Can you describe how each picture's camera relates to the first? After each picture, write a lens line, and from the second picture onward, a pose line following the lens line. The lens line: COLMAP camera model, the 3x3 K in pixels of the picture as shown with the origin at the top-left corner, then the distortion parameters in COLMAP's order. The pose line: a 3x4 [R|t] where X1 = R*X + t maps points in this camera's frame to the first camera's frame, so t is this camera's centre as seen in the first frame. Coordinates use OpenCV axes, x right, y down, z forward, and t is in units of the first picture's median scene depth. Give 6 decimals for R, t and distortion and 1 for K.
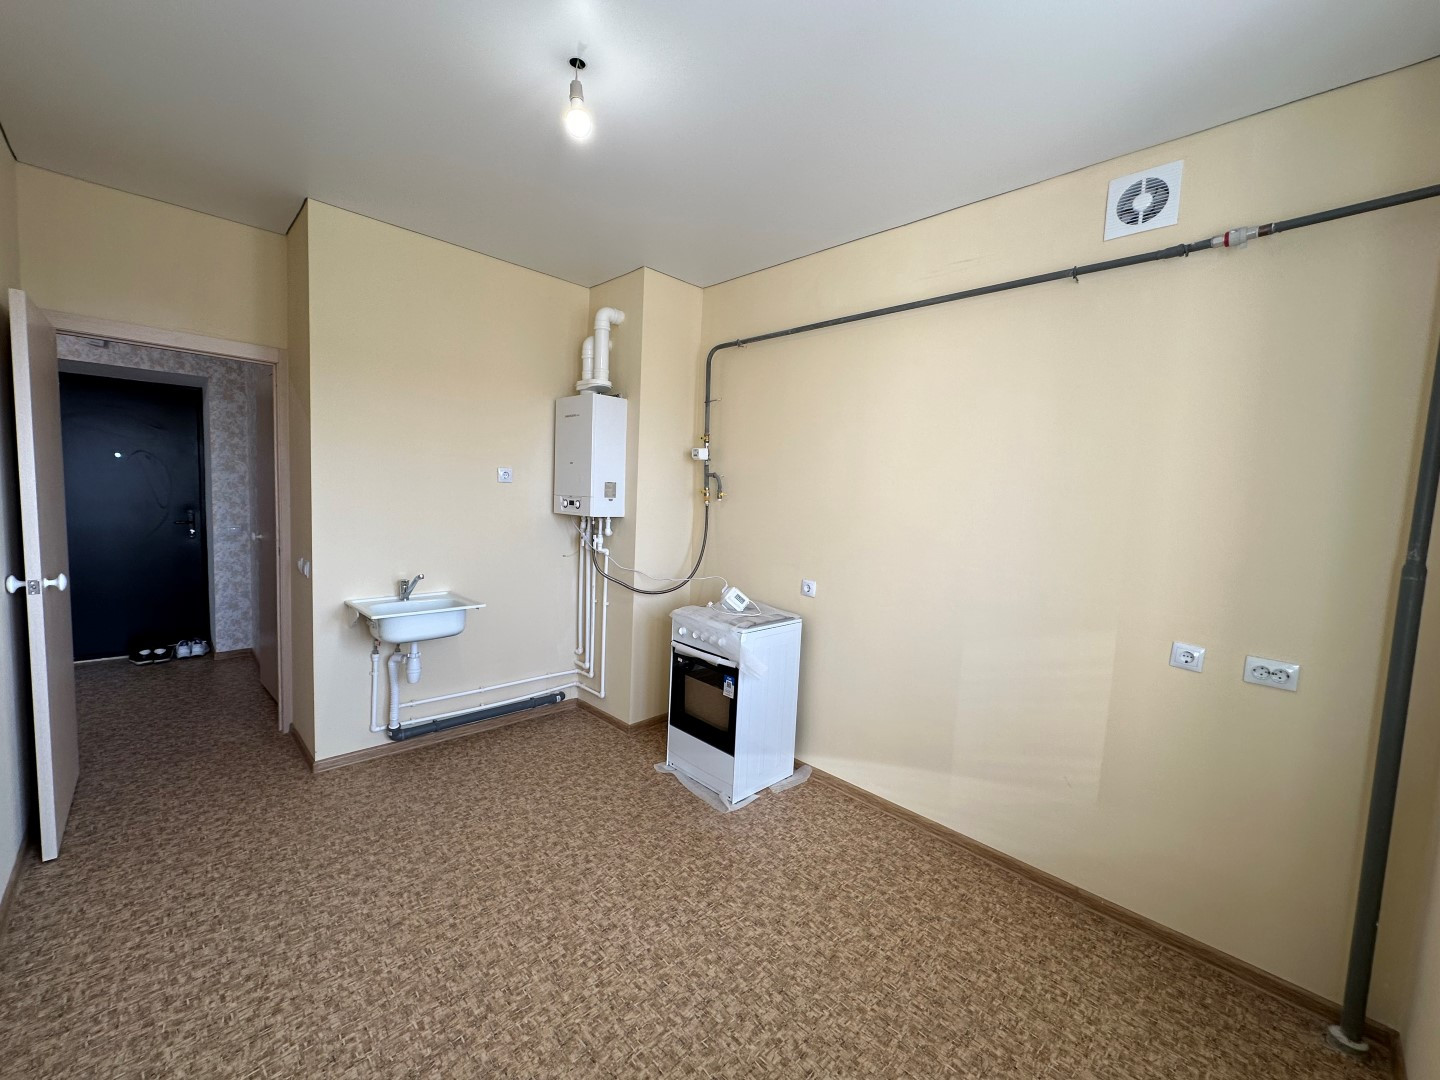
lens RADIAL K [[568.5, 0, 716.8], [0, 568.5, 539.5], [0, 0, 1]] dist [0.001608, 0.000239]
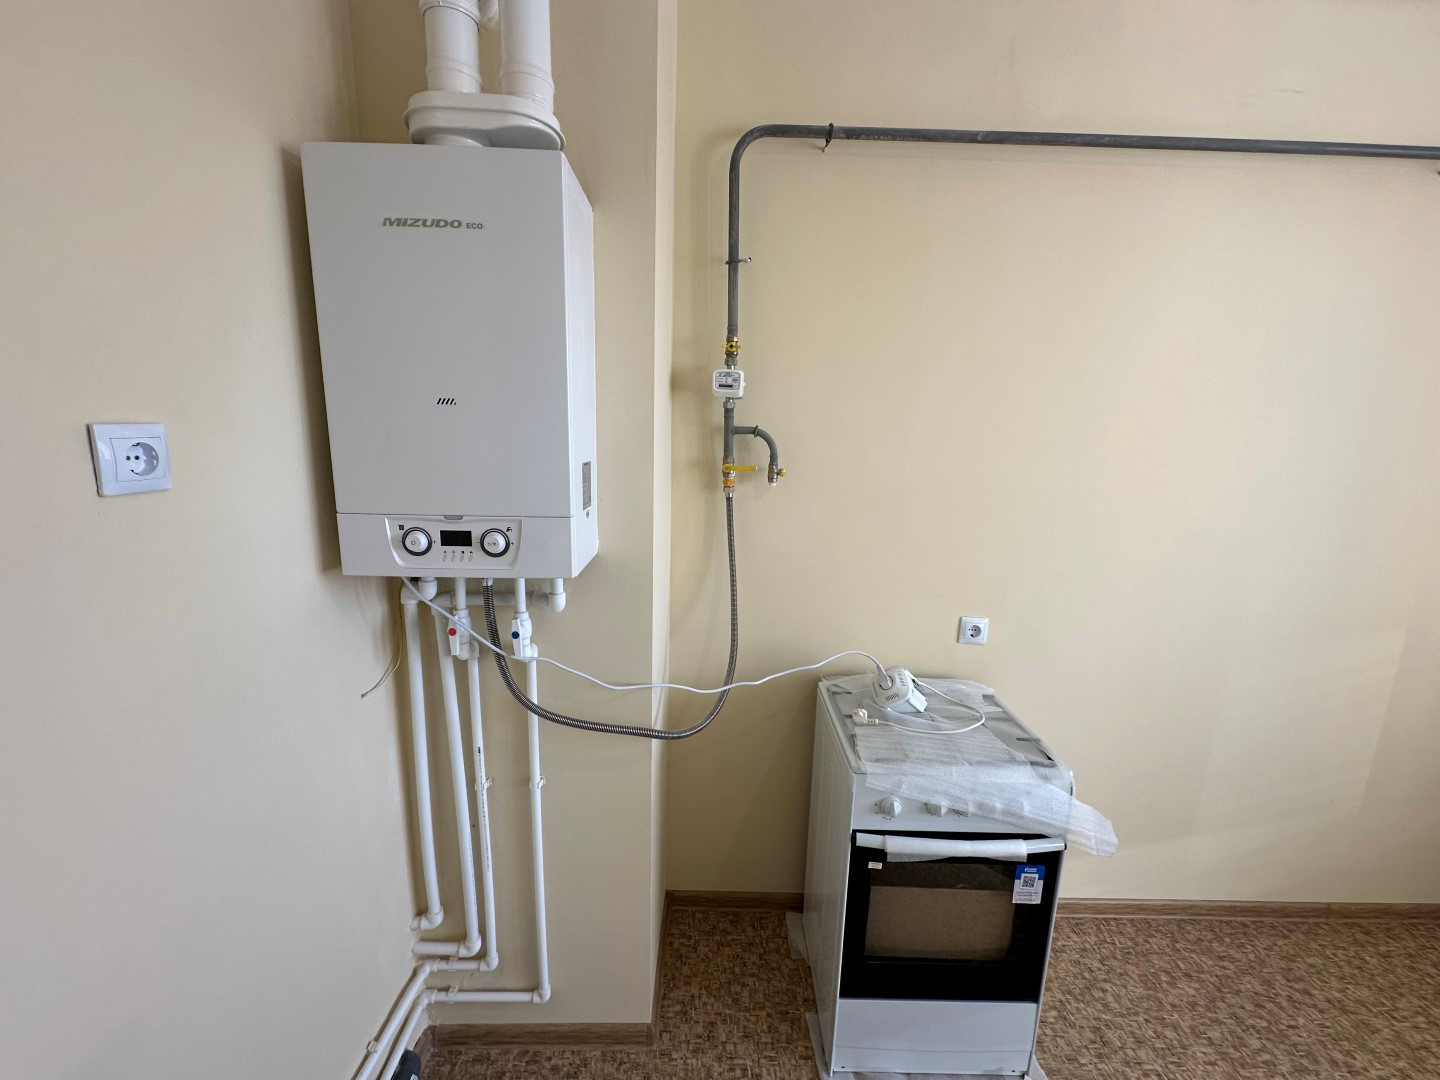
lens RADIAL K [[568.5, 0, 721.5], [0, 568.5, 538.9], [0, 0, 1]] dist [0.001608, 0.000239]
pose [[0.693618, -0.155871, 0.703277, -0.363618], [0.061426, 0.985551, 0.157851, -0.101087], [-0.717720, -0.066289, 0.693170, 0.688405]]
